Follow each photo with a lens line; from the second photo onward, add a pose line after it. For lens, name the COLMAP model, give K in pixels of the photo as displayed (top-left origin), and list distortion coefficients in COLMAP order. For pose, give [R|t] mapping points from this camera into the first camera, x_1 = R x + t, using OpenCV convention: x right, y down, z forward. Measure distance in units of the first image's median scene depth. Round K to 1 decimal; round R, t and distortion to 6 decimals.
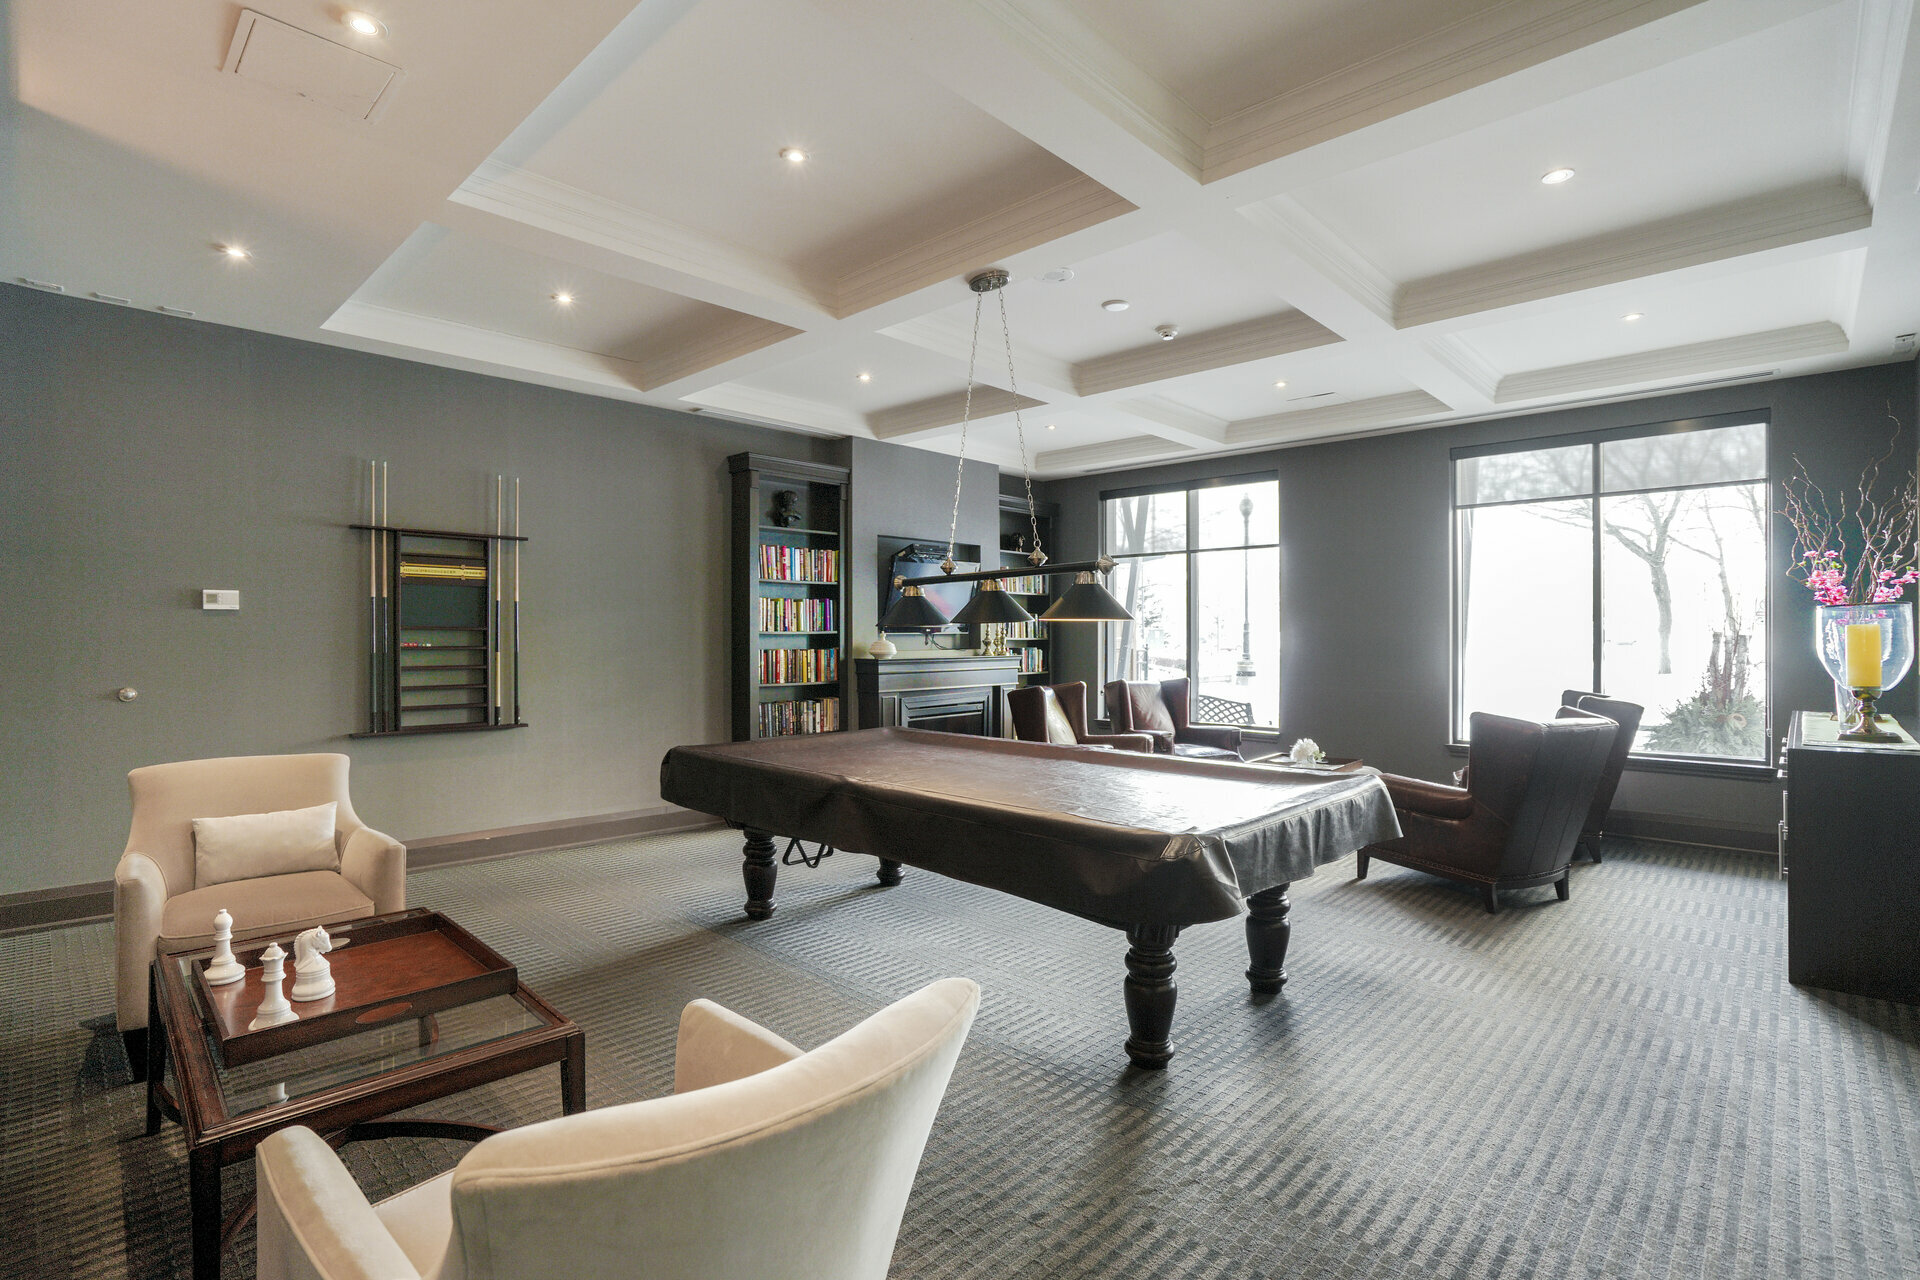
lens RADIAL K [[880.2, 0, 953.3], [0, 880.2, 637.1], [0, 0, 1]] dist [-0.030283, 0.003188]
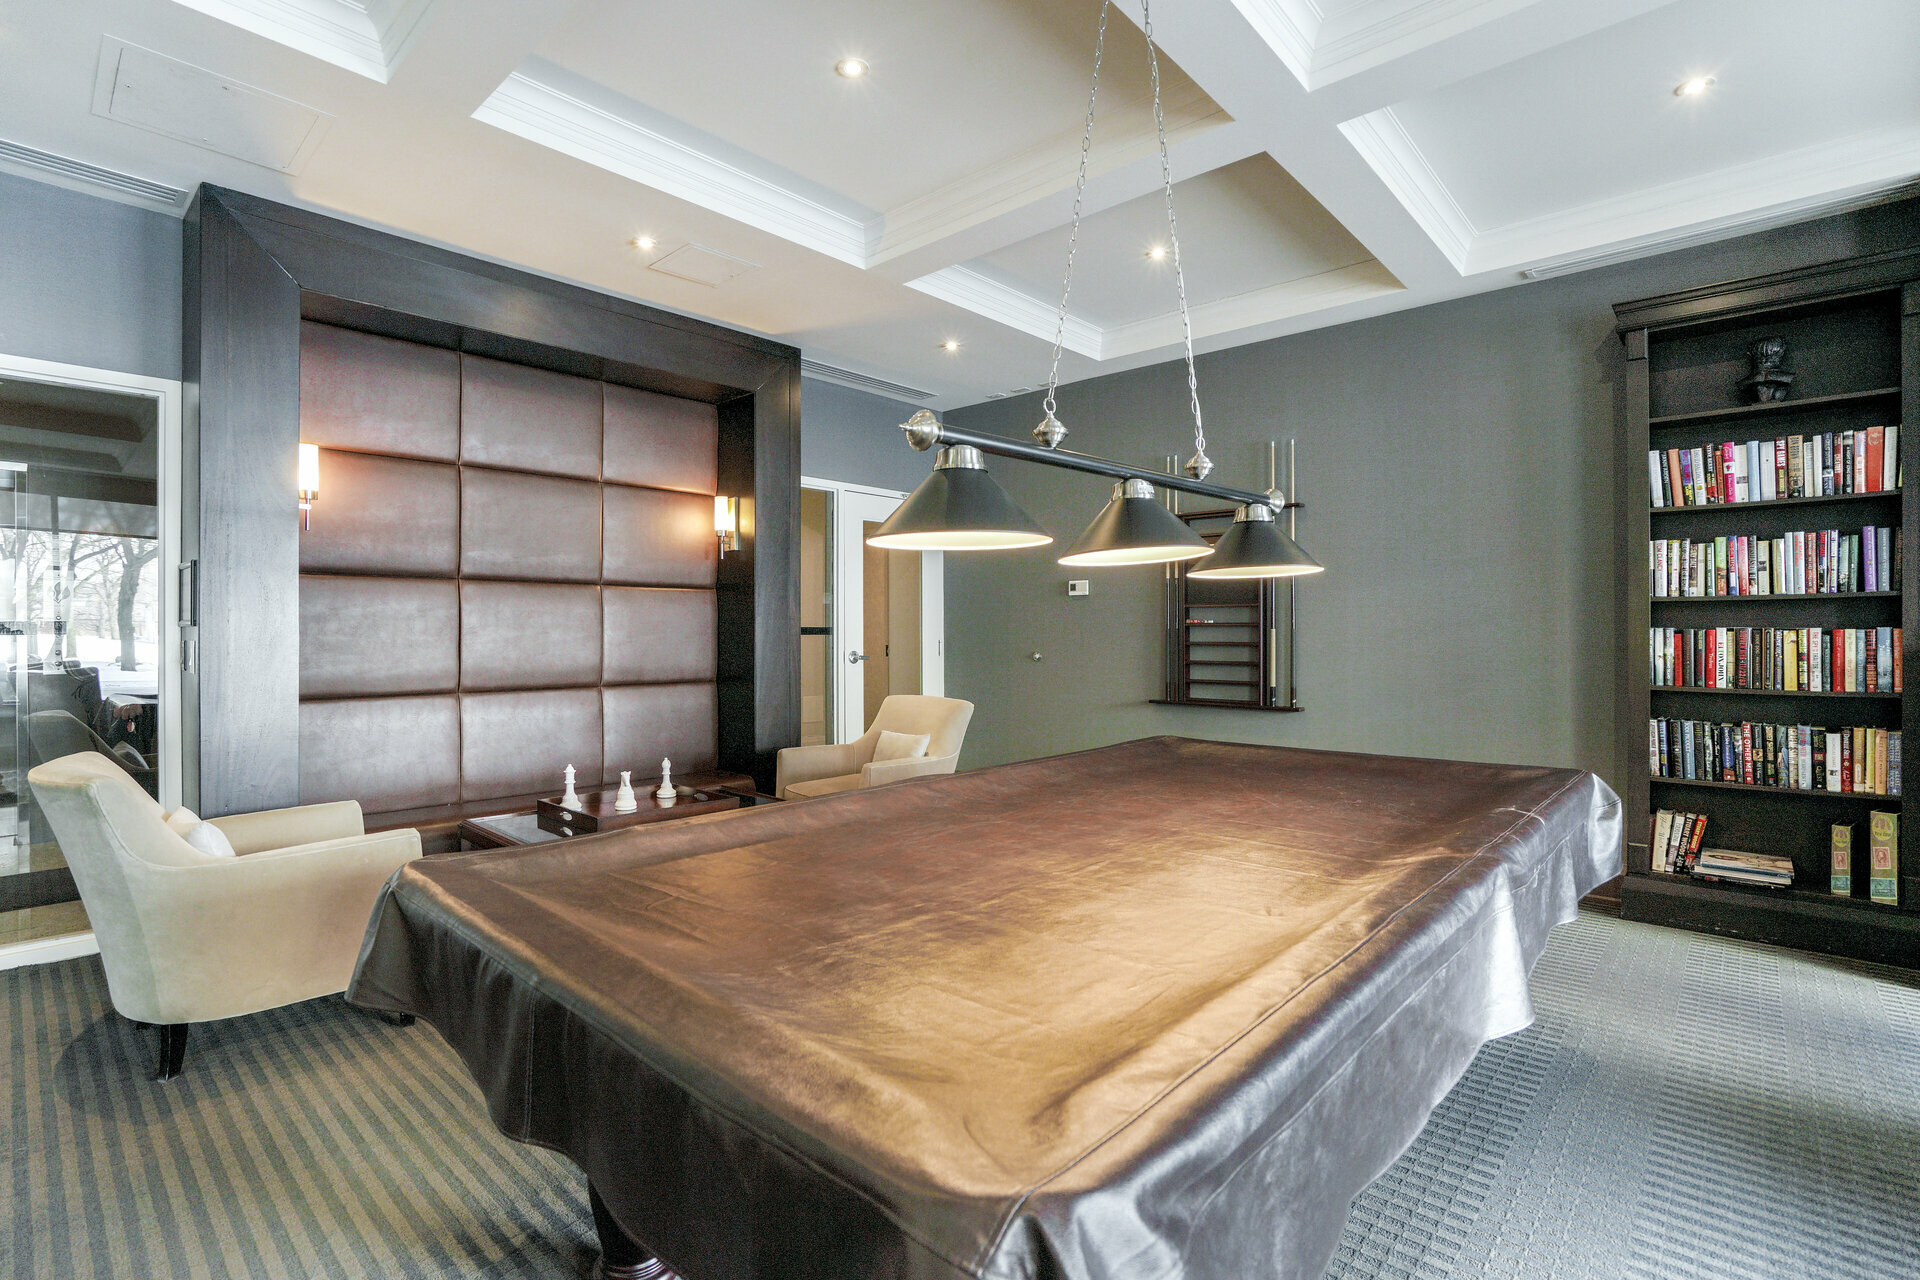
lens RADIAL K [[880.2, 0, 955.7], [0, 880.2, 634.9], [0, 0, 1]] dist [-0.030283, 0.003188]
pose [[0.056111, 0.006304, -0.998405, 0.403965], [0.005492, 0.999963, 0.006623, 0.015200], [0.998409, -0.005855, 0.056074, 0.600038]]
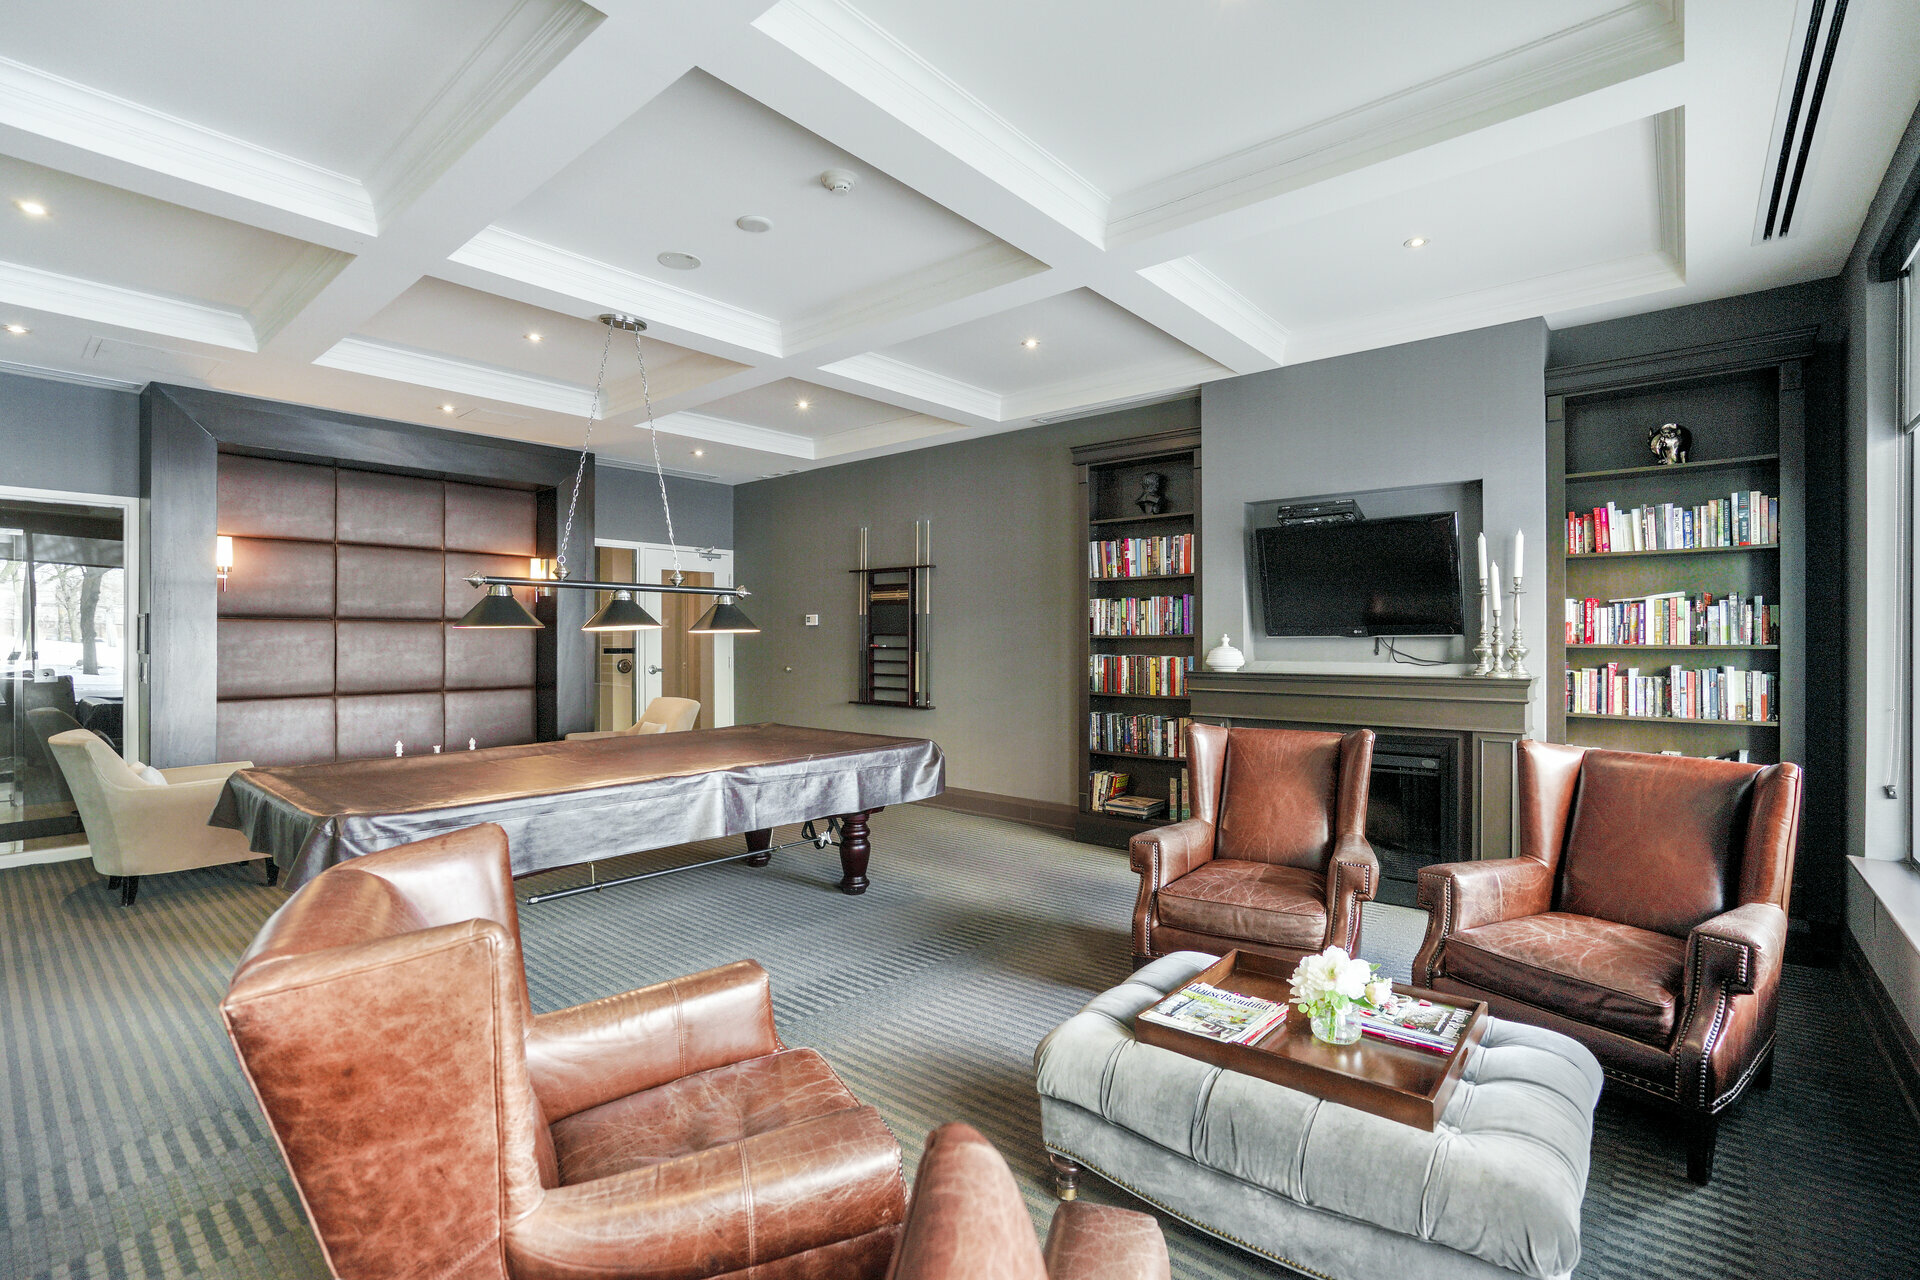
lens RADIAL K [[880.2, 0, 1002.6], [0, 880.2, 645.5], [0, 0, 1]] dist [-0.030283, 0.003188]
pose [[0.091993, 0.013671, -0.995666, 0.844526], [0.003586, 0.999895, 0.014060, -0.011018], [0.995753, -0.004864, 0.091934, 0.991114]]
